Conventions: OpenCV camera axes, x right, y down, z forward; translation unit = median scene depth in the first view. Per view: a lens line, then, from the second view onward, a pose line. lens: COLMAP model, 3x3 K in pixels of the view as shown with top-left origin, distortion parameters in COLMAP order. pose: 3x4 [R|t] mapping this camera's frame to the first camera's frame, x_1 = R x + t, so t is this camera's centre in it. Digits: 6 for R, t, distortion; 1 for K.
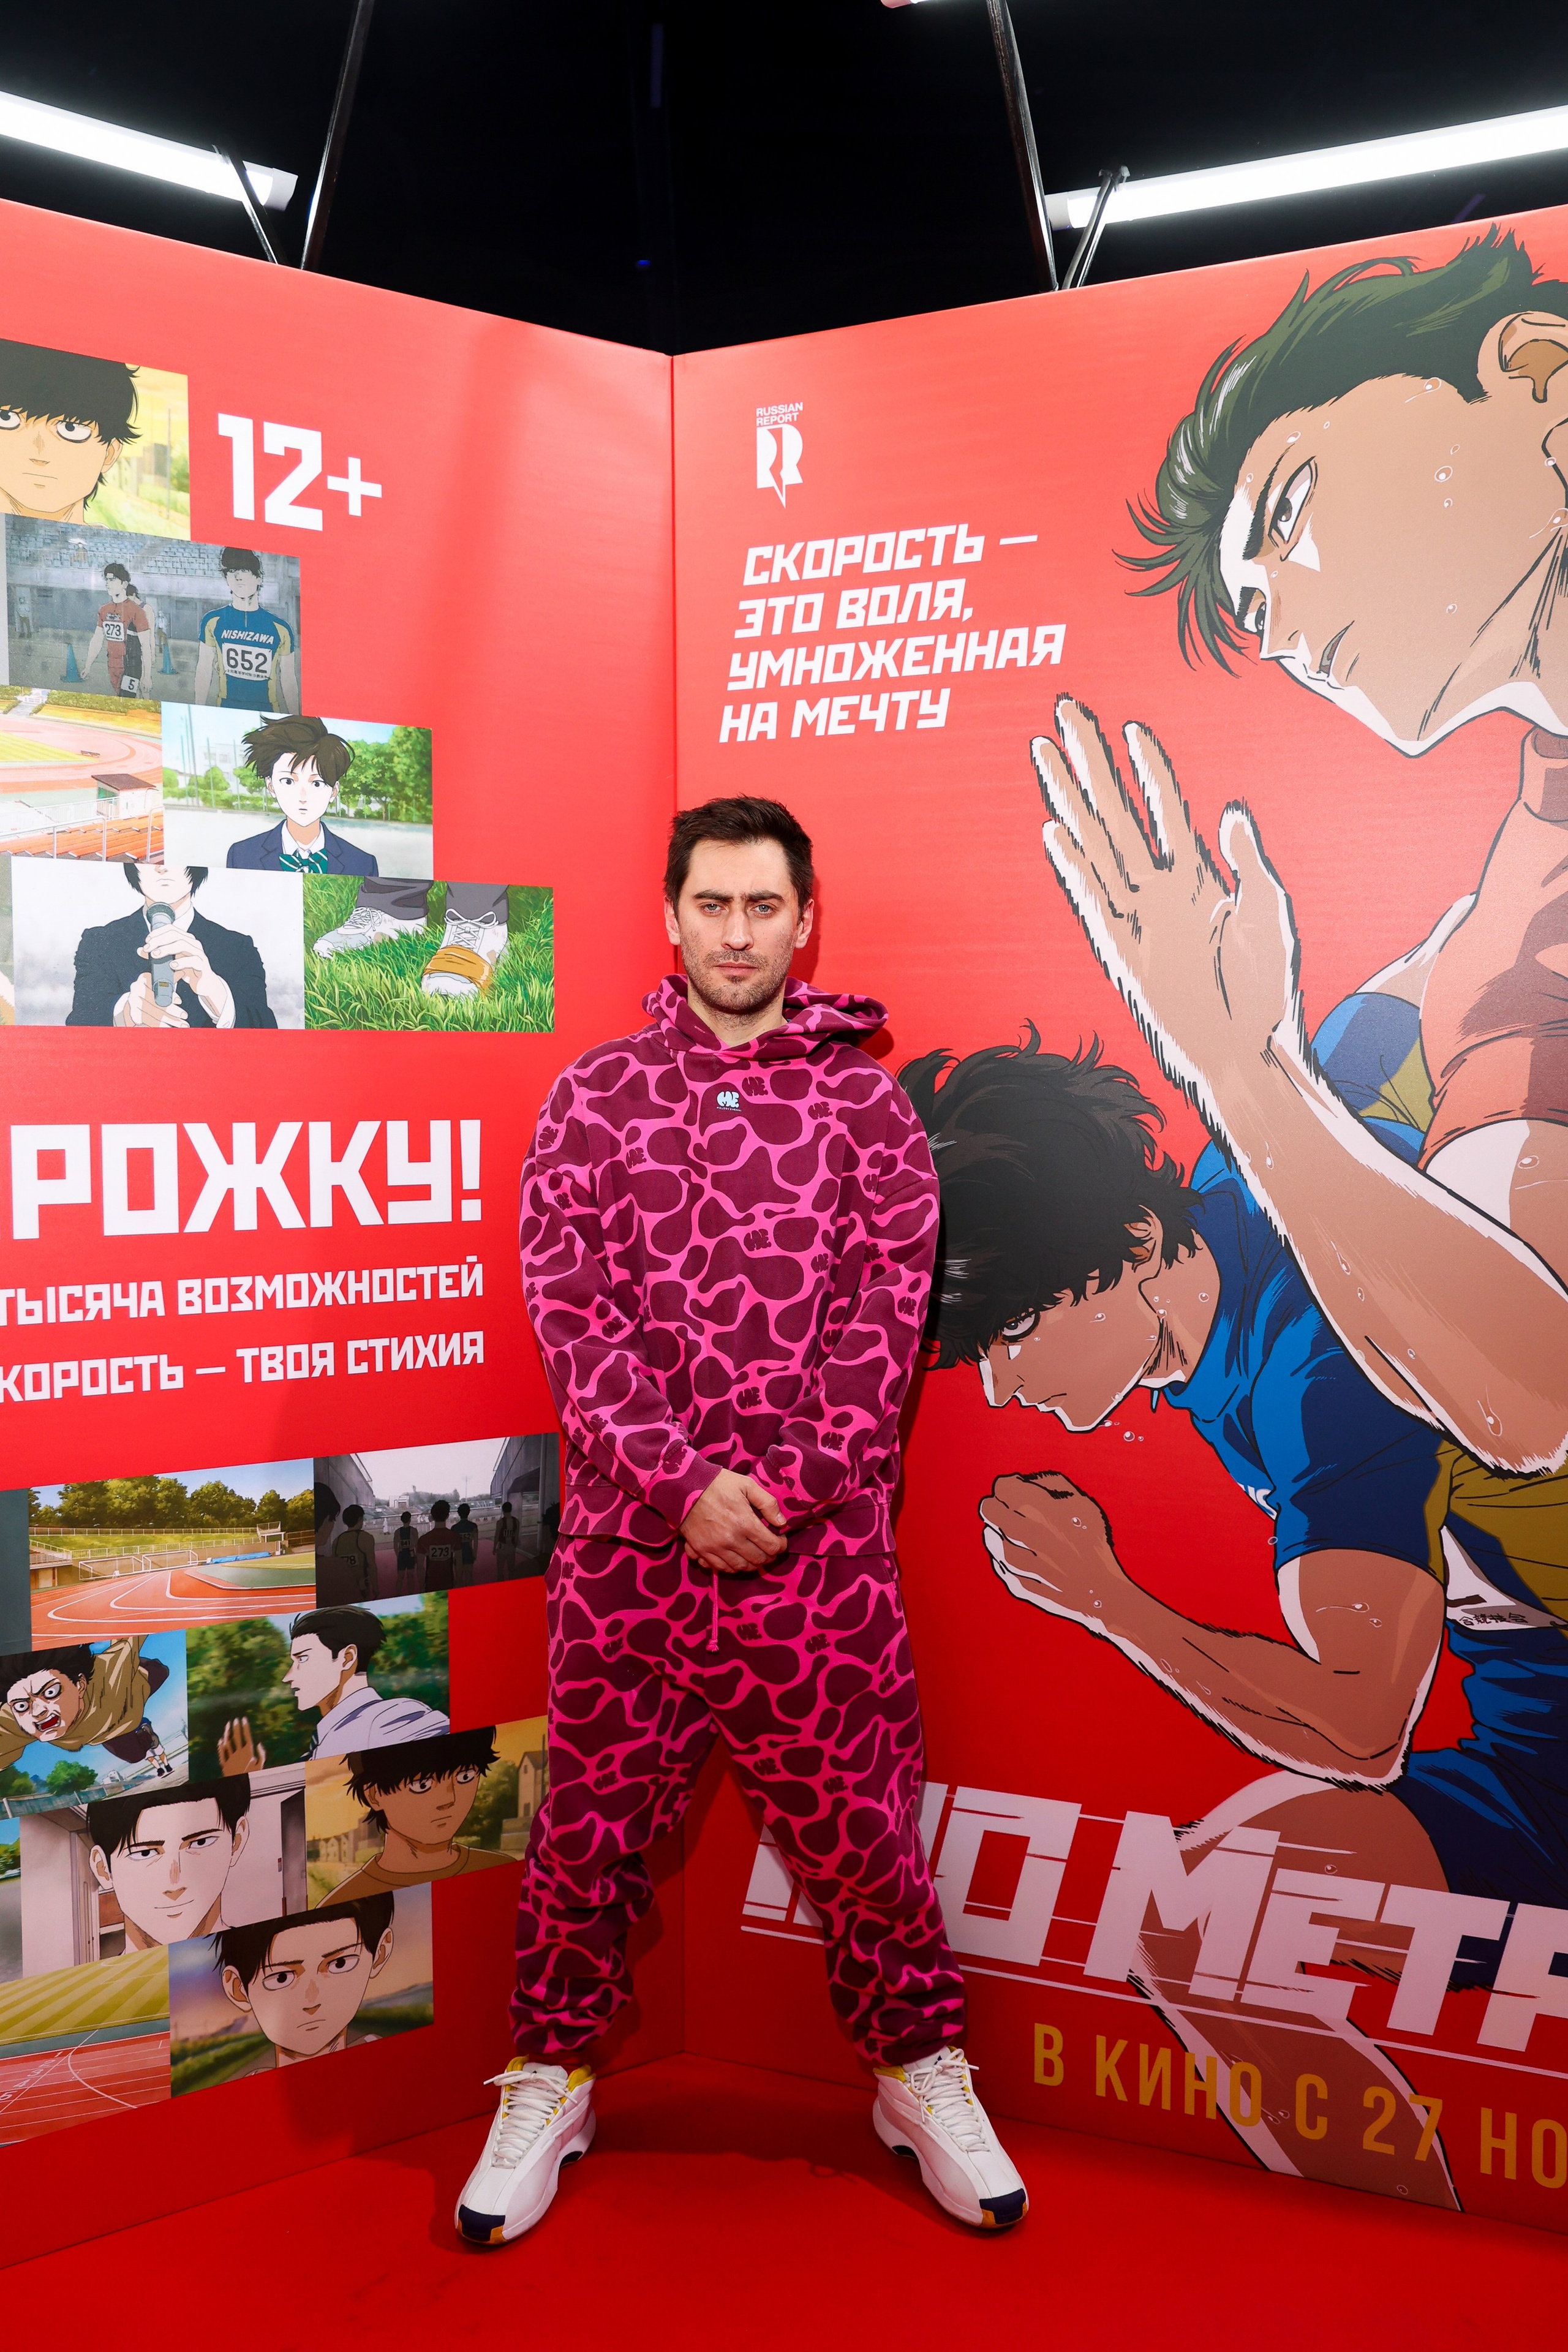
lens RADIAL K [[1916.3, 0, 786.7], [0, 1916.3, 1199.7], [0, 0, 1]] dist [-0.044771, 0.097446]
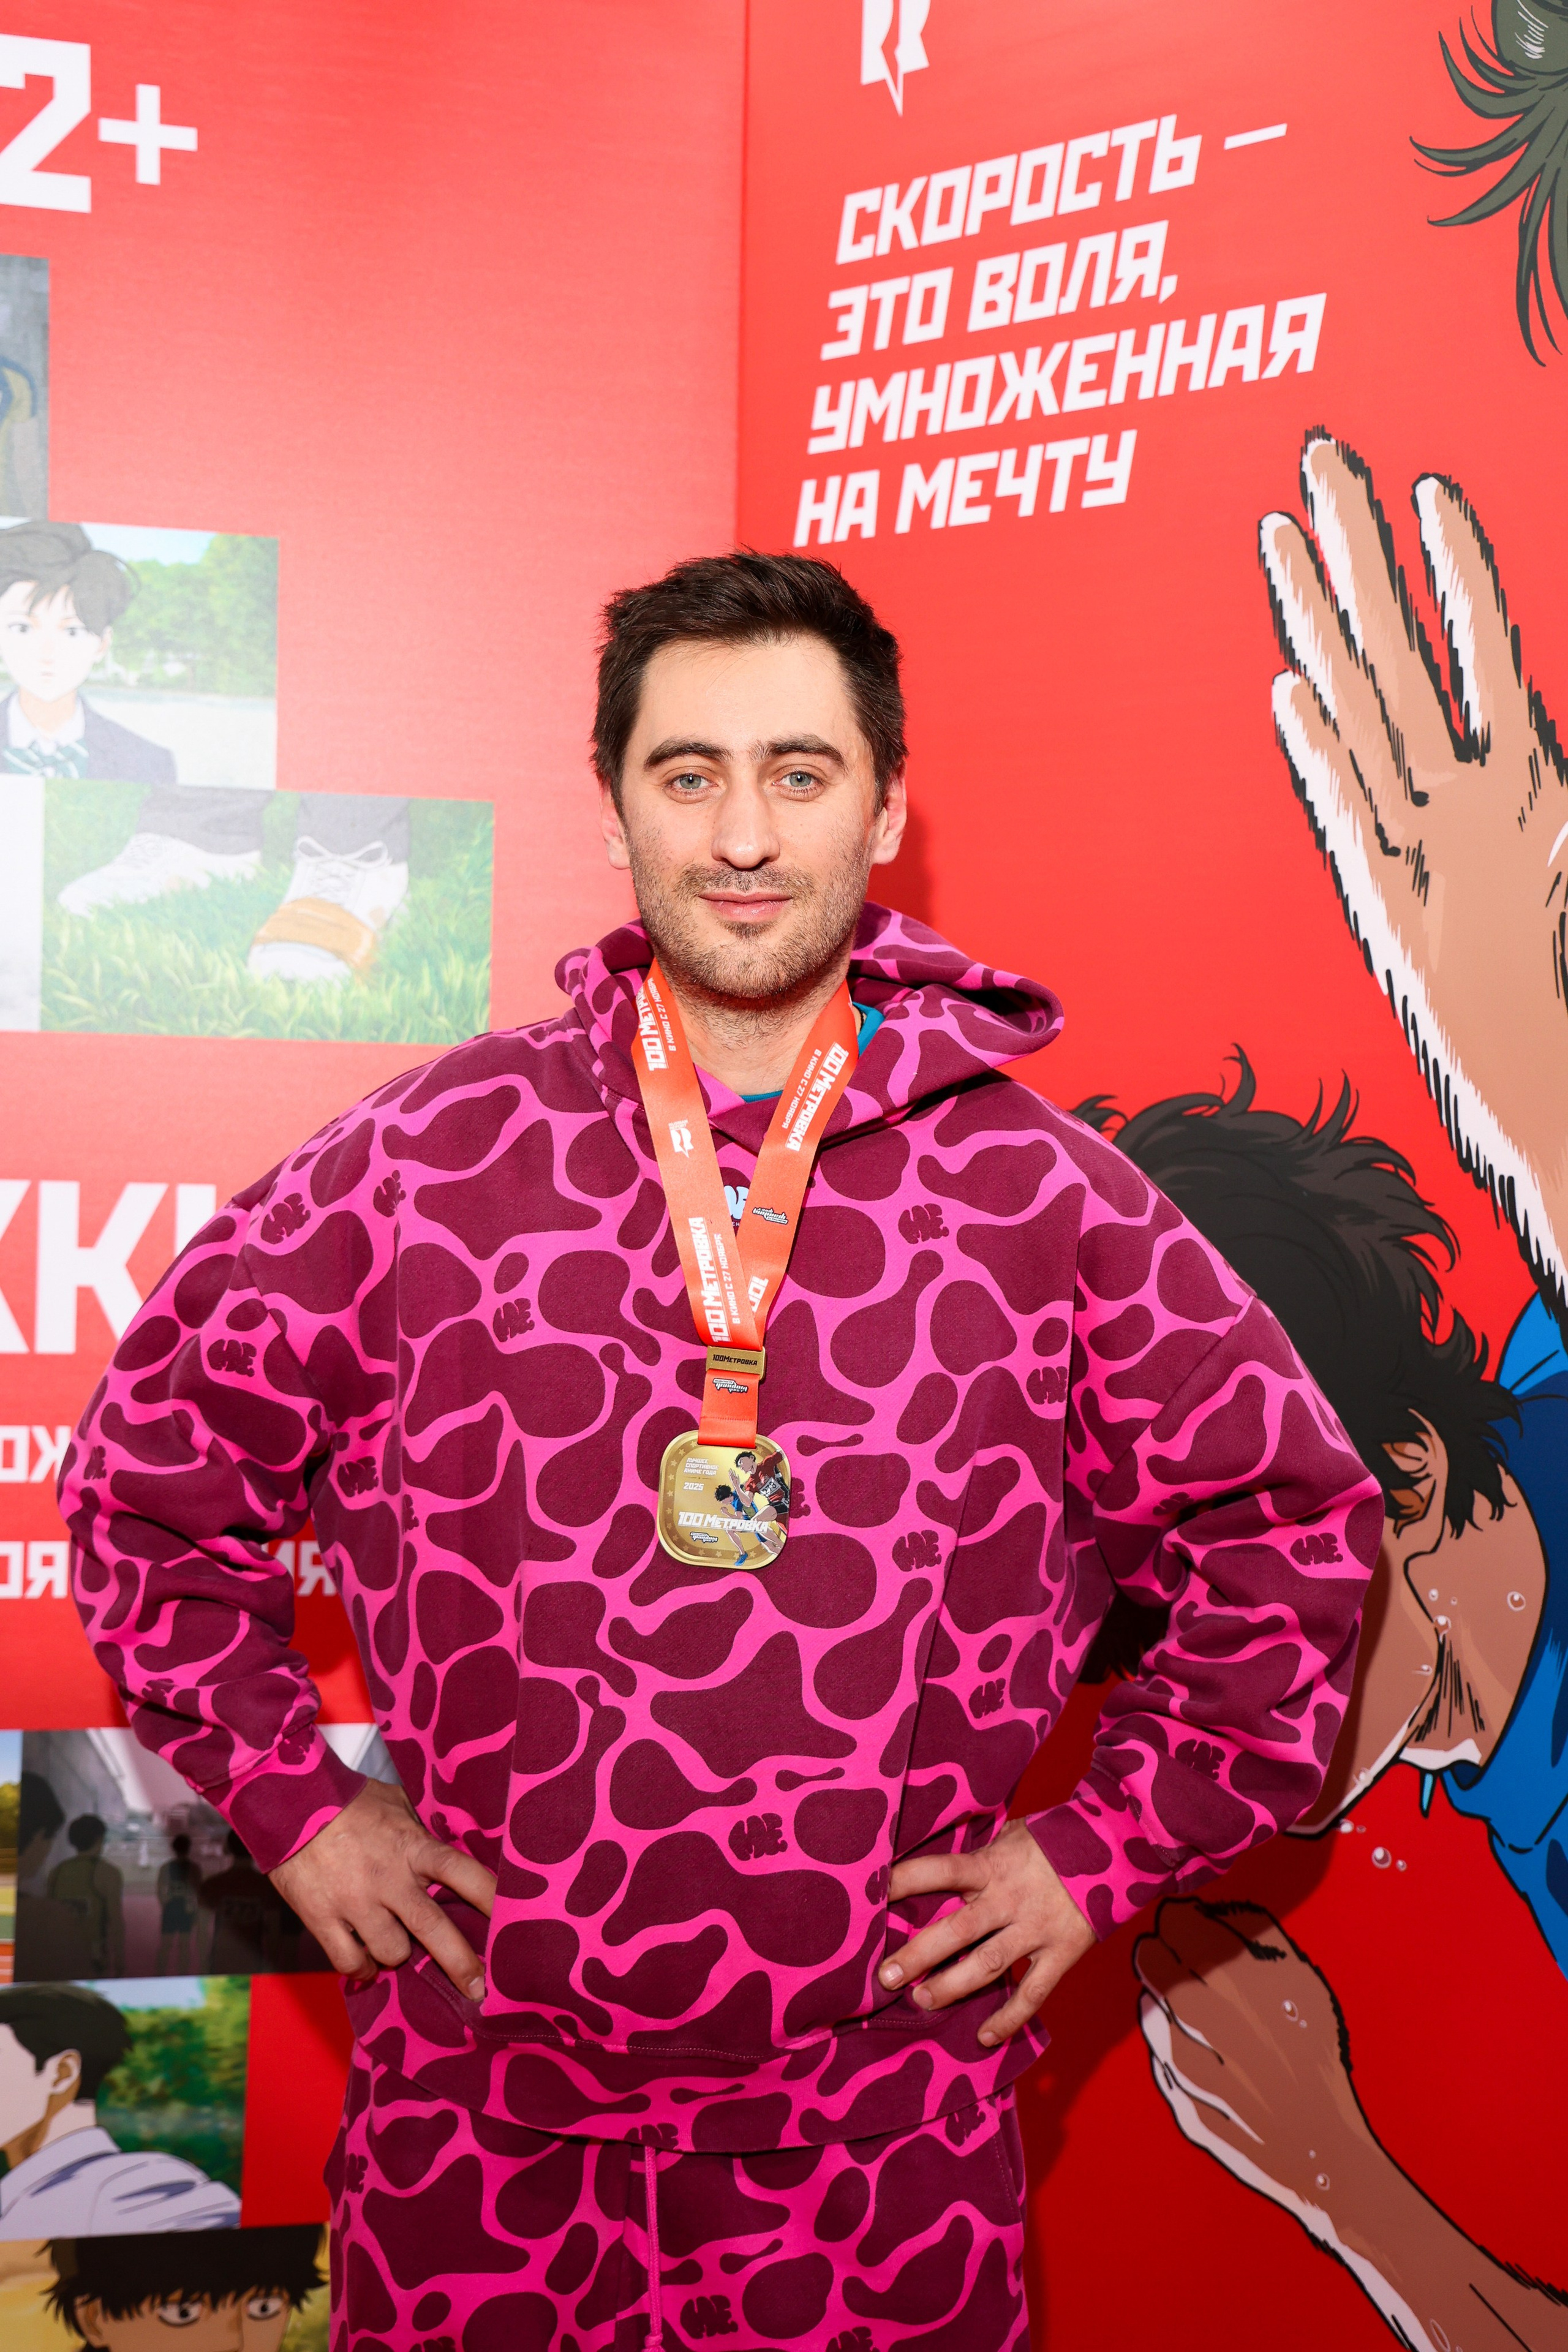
lens RADIAL K [[3049.5, 0, 787.9], [0, 3049.5, 1191.7], [0, 0, 1]] dist [0.117911, 0.124832]
pose [[0.929082, 0.043557, -0.367300, 0.331079], [-0.054285, 0.998346, -0.018923, -0.031153], [0.365868, 0.037520, 0.929910, 0.165029]]
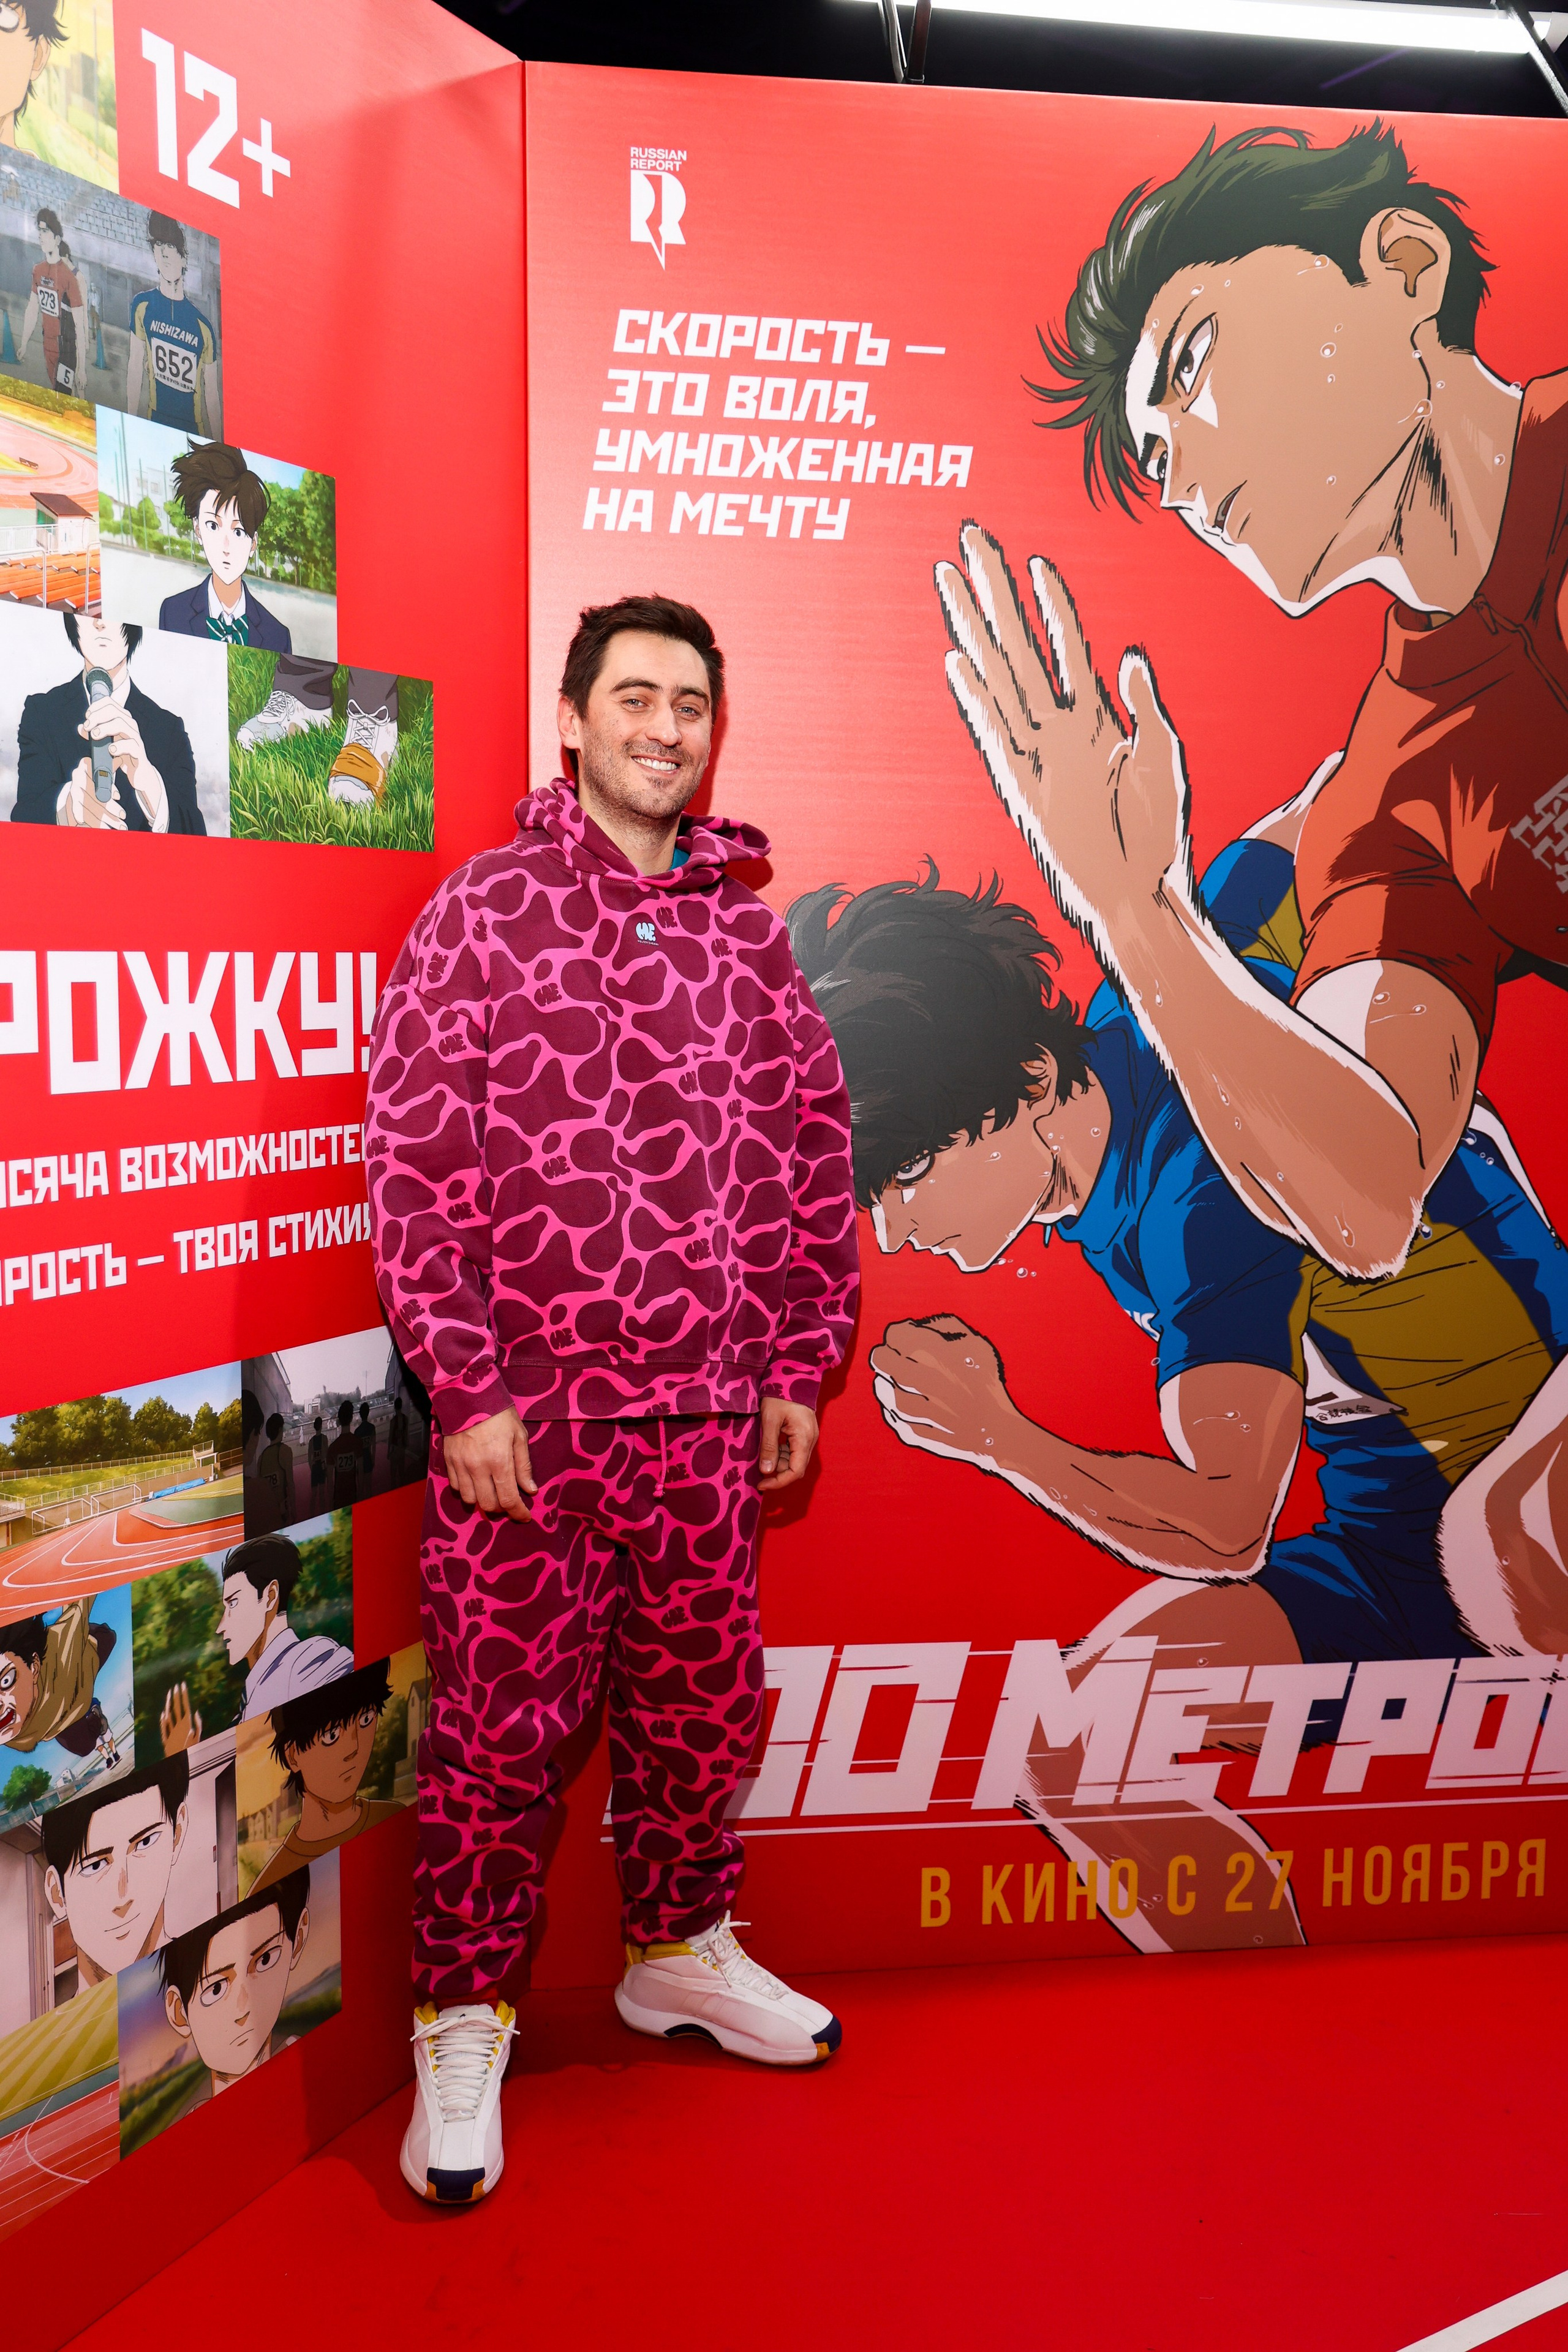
lens RADIAL K [[2161.4, 0, 784.5], [0, 2161.4, 1181.2], [0, 0, 1]] dist [-0.009794, 0.119630]
pose [[0.866888, -0.042854, 0.496658, -0.500271], [0.016300, 0.998202, 0.057679, 0.007571], [-0.498237, -0.041905, 0.866028, 0.075956]]
